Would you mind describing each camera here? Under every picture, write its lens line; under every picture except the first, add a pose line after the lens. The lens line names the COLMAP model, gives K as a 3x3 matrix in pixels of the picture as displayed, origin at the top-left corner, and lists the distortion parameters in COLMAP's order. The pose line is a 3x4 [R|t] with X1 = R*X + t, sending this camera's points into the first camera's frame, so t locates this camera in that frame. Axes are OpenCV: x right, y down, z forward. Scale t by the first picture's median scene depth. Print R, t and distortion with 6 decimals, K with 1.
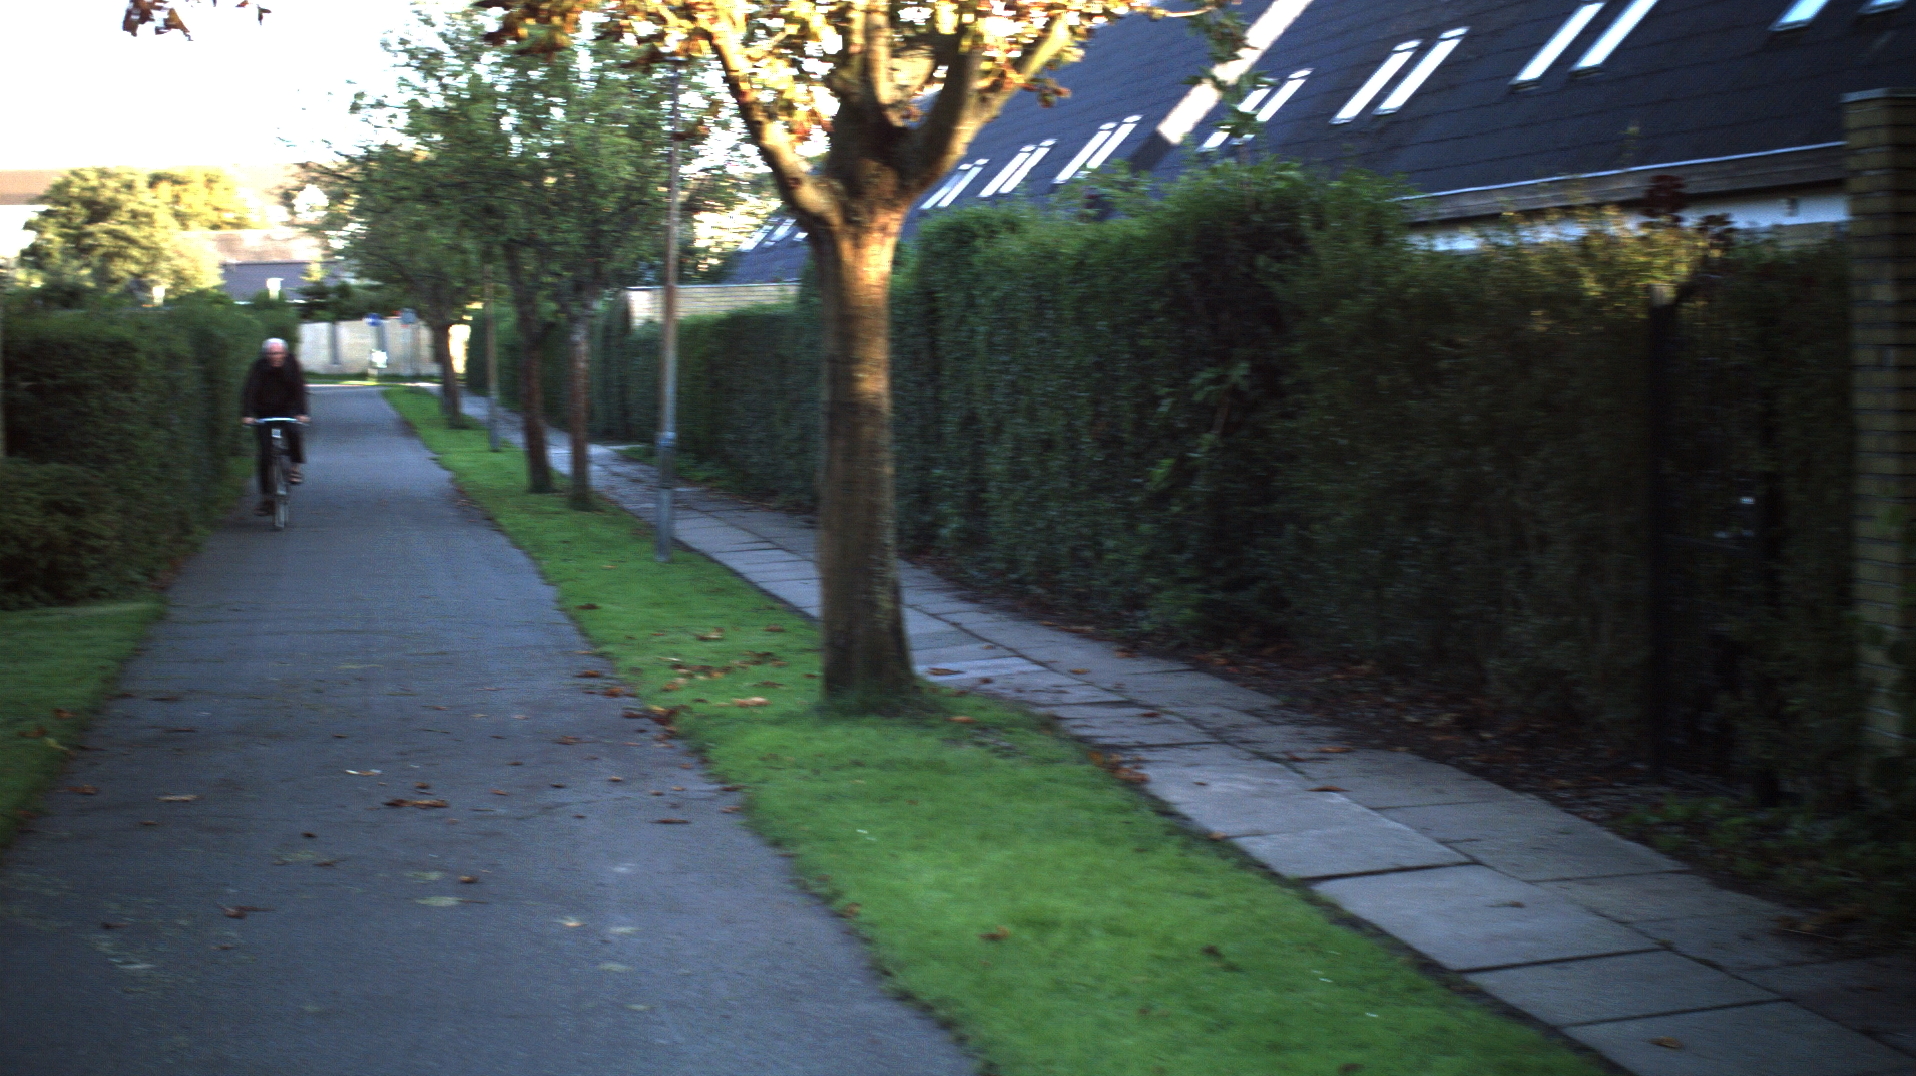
lens RADIAL K [[3445.1, 0, 958.0], [0, 3445.1, 538.0], [0, 0, 1]] dist [-0.304162, 0.511679]
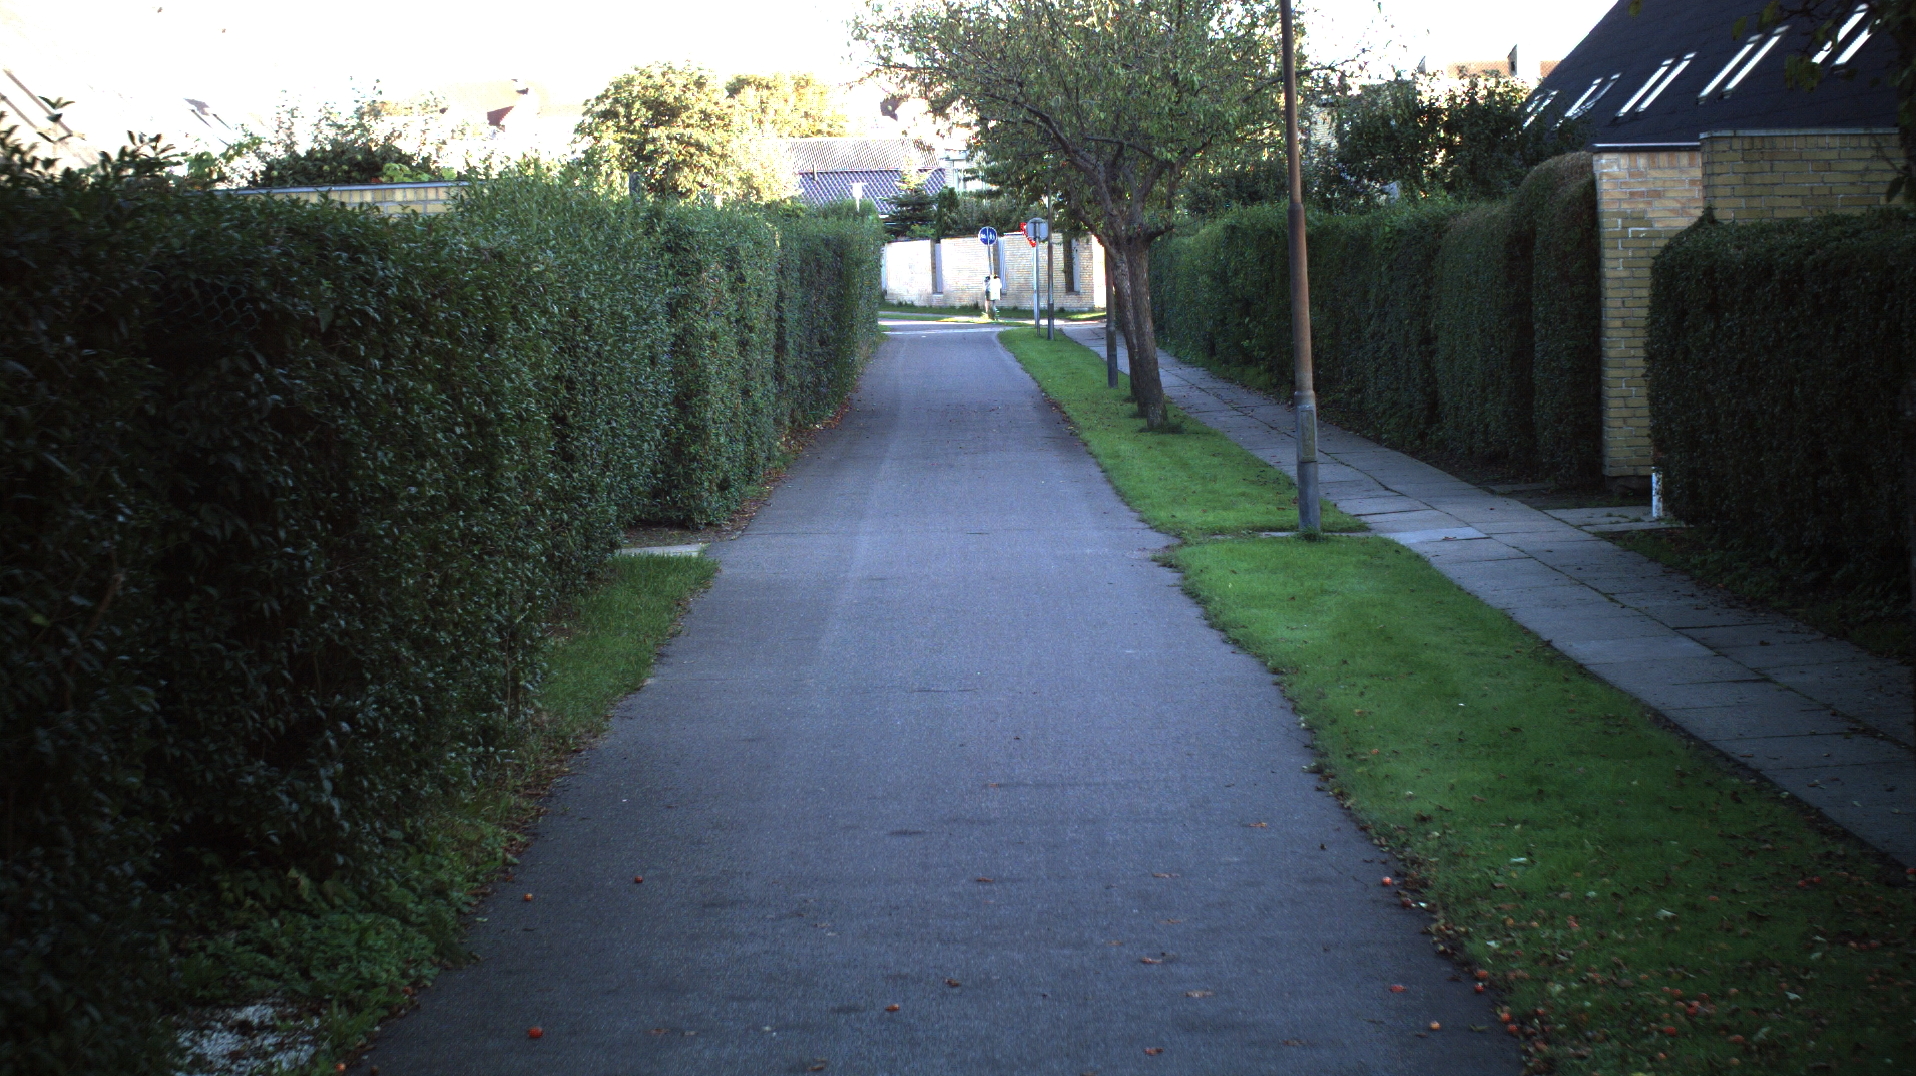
lens RADIAL K [[3445.1, 0, 958.0], [0, 3445.1, 538.0], [0, 0, 1]] dist [-0.304162, 0.511679]
pose [[0.984549, 0.010565, -0.174792, -0.052071], [-0.006682, 0.999718, 0.022789, -0.016993], [0.174984, -0.021269, 0.984342, 0.293878]]
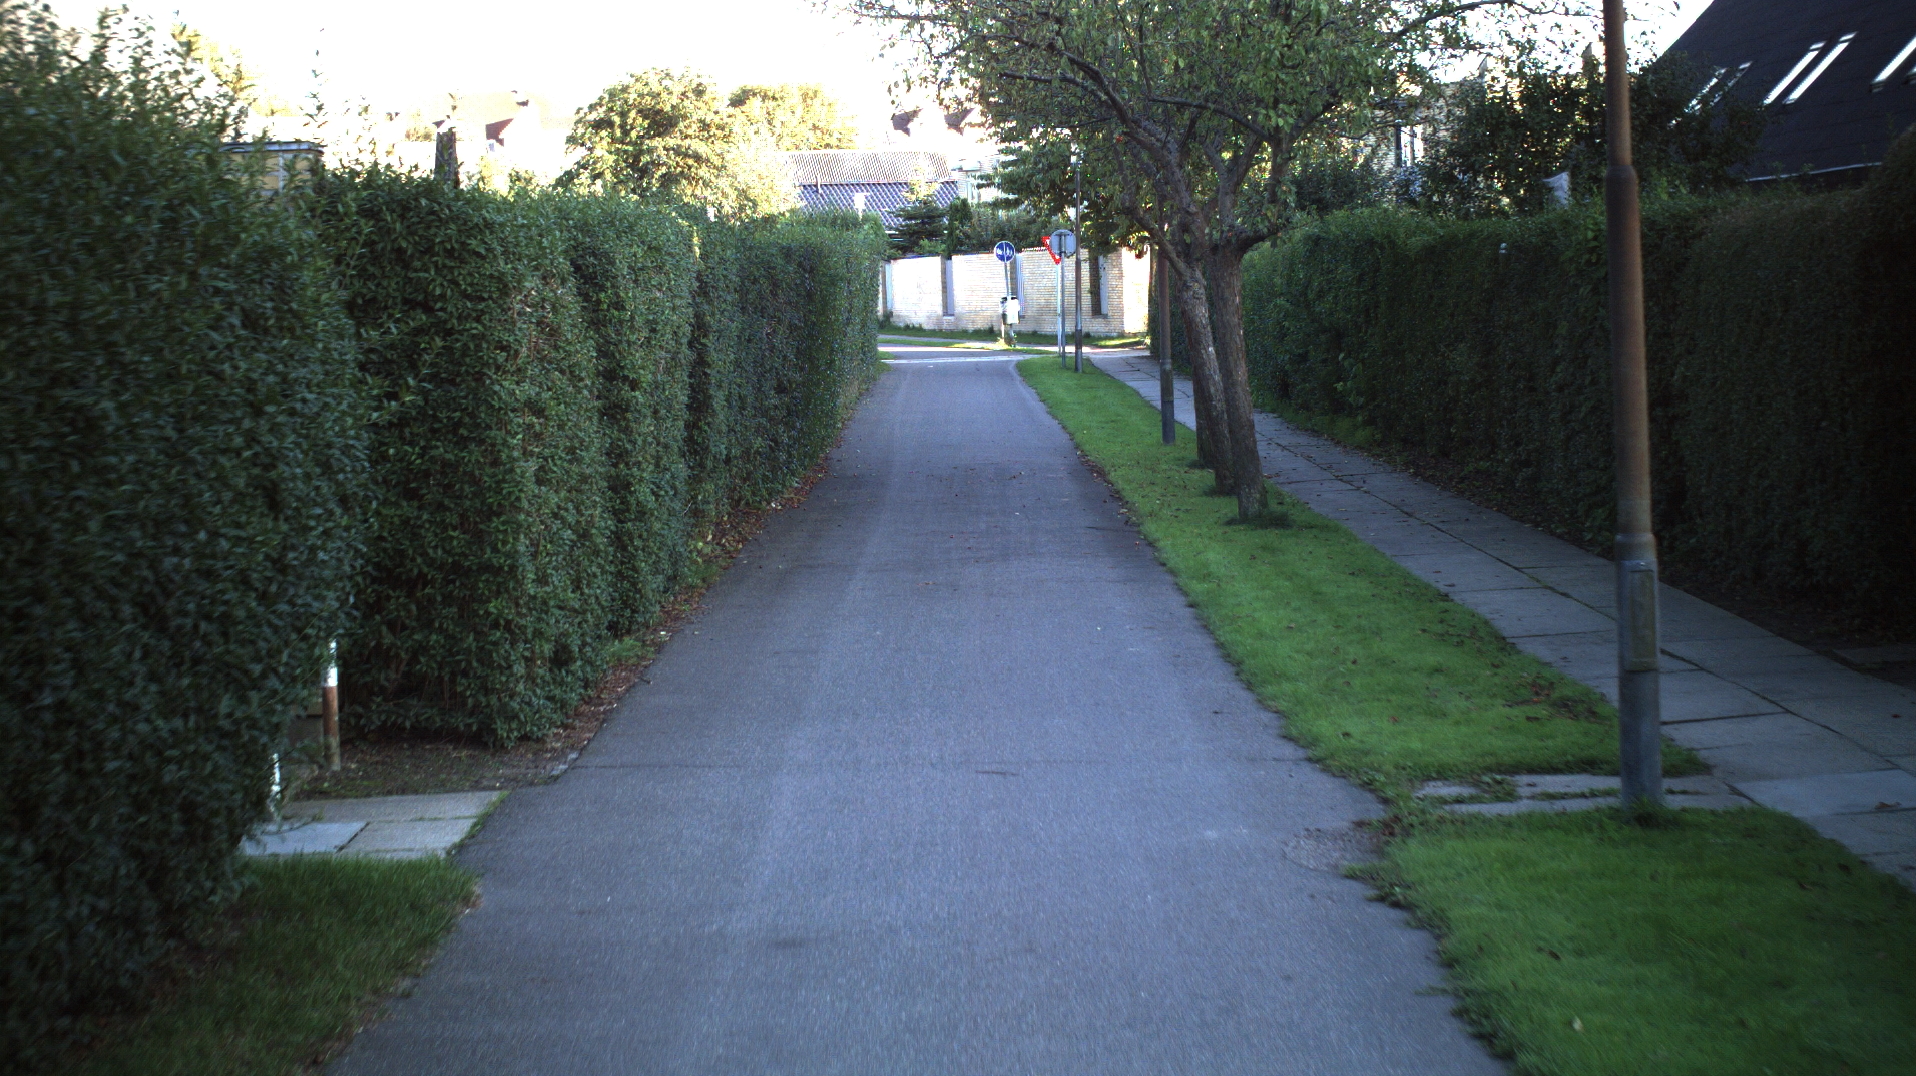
lens RADIAL K [[3445.1, 0, 958.0], [0, 3445.1, 538.0], [0, 0, 1]] dist [-0.304162, 0.511679]
pose [[0.983808, 0.012998, -0.178753, -0.068942], [-0.010088, 0.999802, 0.017180, -0.022508], [0.178941, -0.015099, 0.983744, 0.390743]]
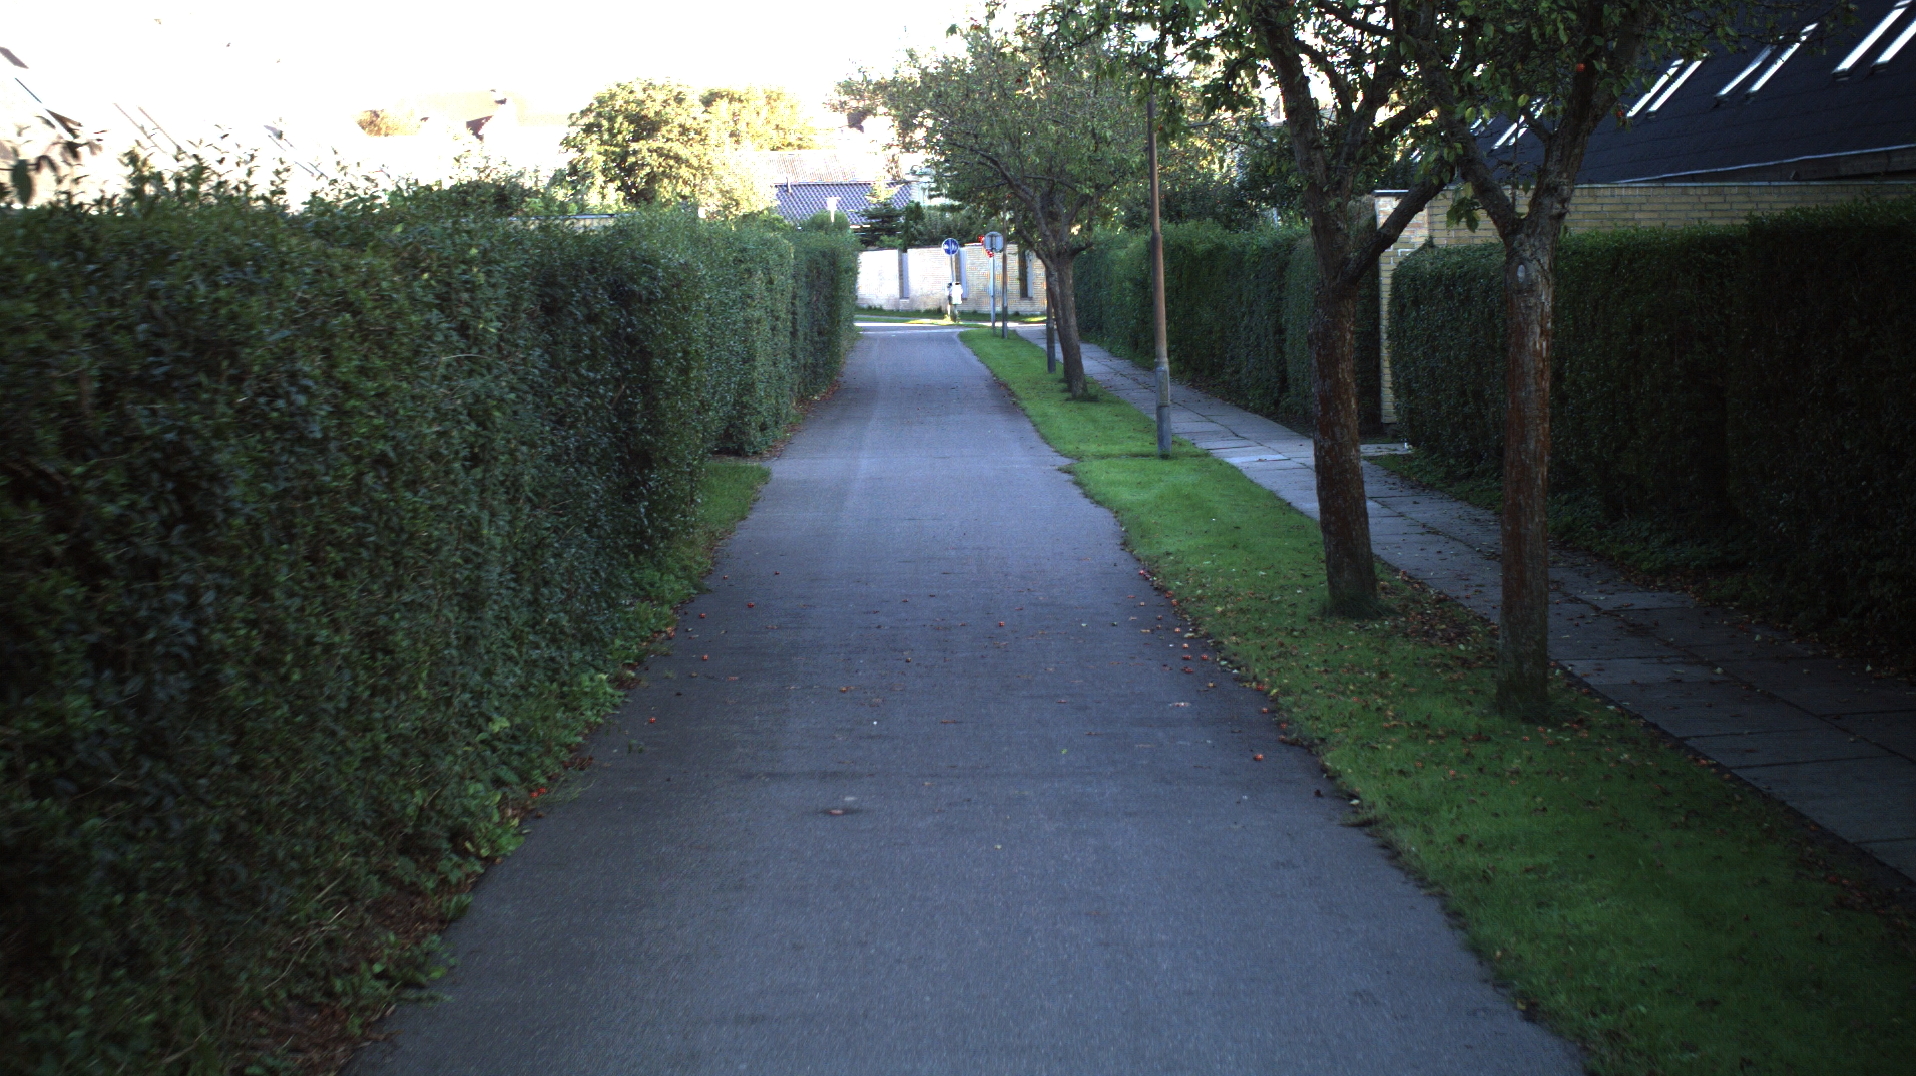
lens RADIAL K [[3445.1, 0, 958.0], [0, 3445.1, 538.0], [0, 0, 1]] dist [-0.304162, 0.511679]
pose [[0.986390, 0.015896, -0.163652, -0.035563], [-0.012713, 0.999709, 0.020482, -0.011426], [0.163930, -0.018123, 0.986305, 0.196553]]
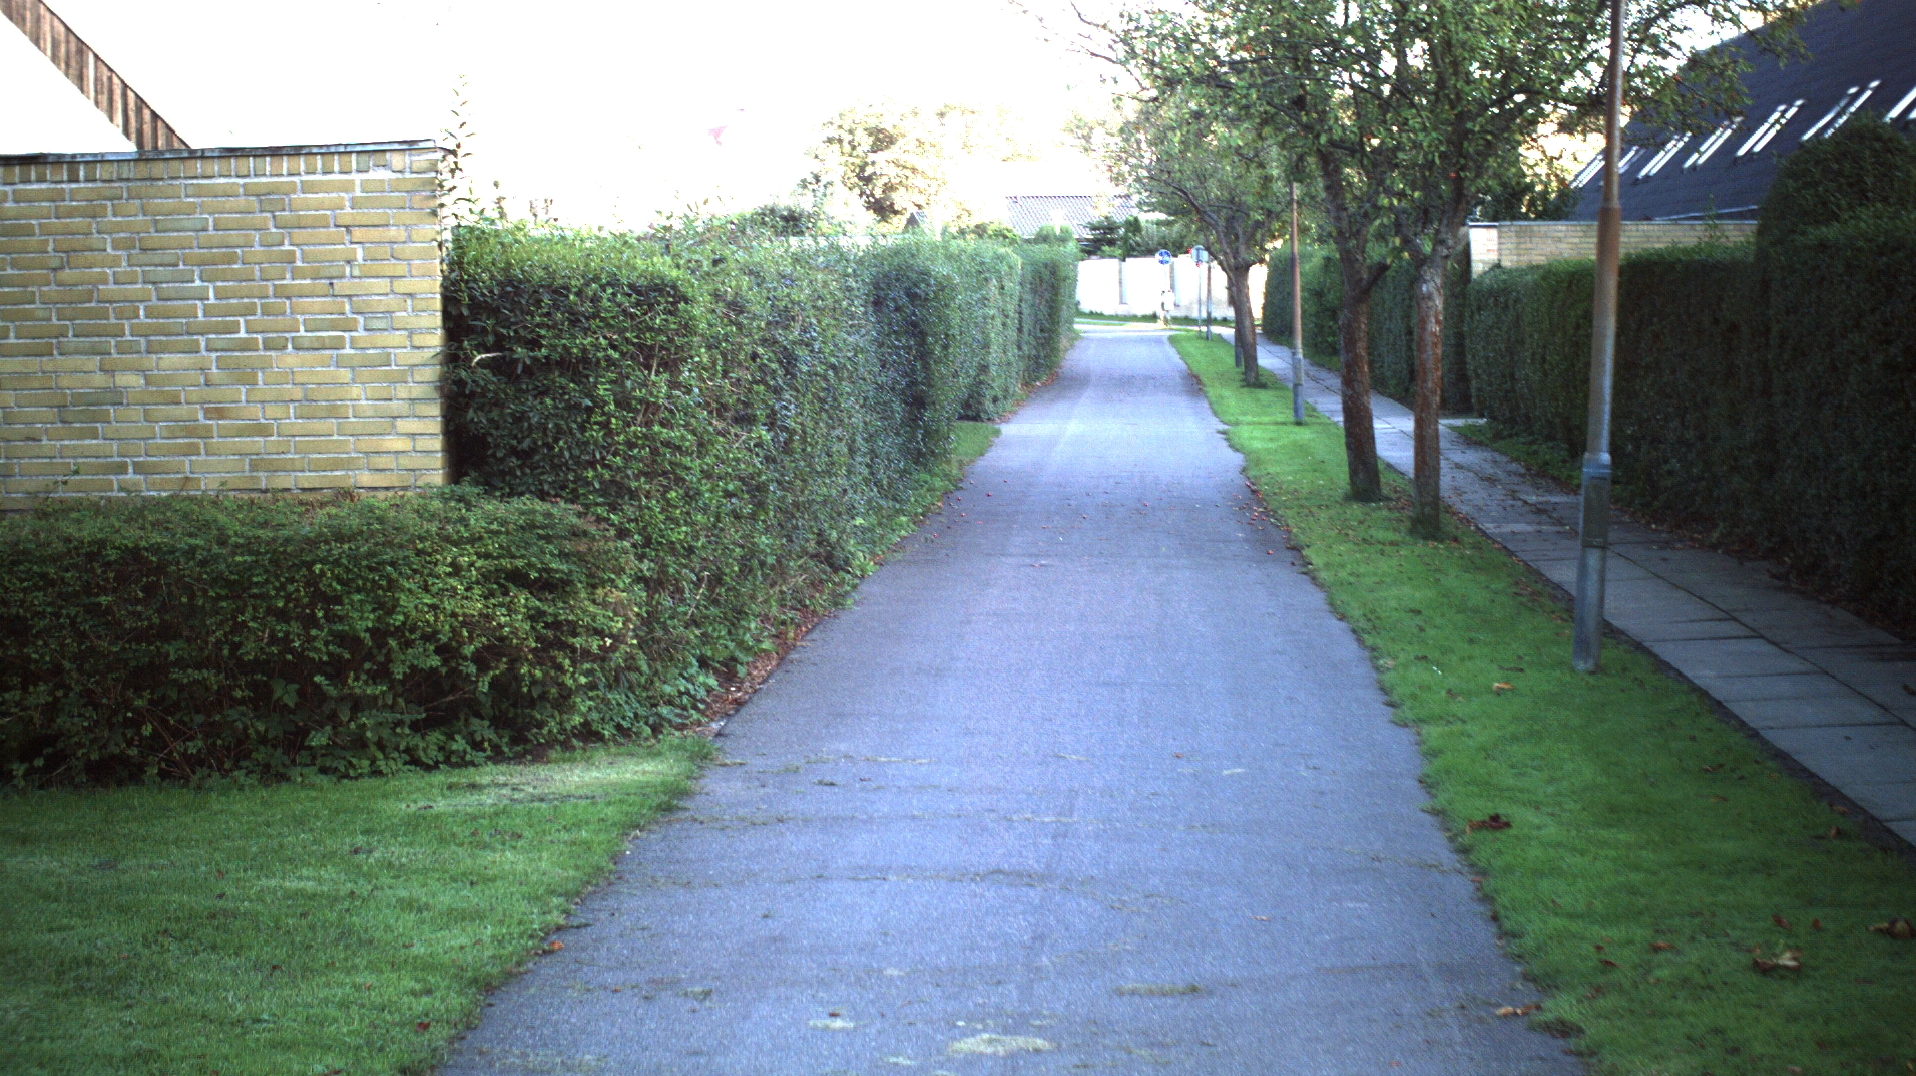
lens RADIAL K [[3445.1, 0, 958.0], [0, 3445.1, 538.0], [0, 0, 1]] dist [-0.304162, 0.511679]
pose [[0.973271, 0.030449, -0.227632, -0.014591], [-0.026603, 0.999447, 0.019945, -0.006271], [0.228114, -0.013356, 0.973543, 0.100524]]
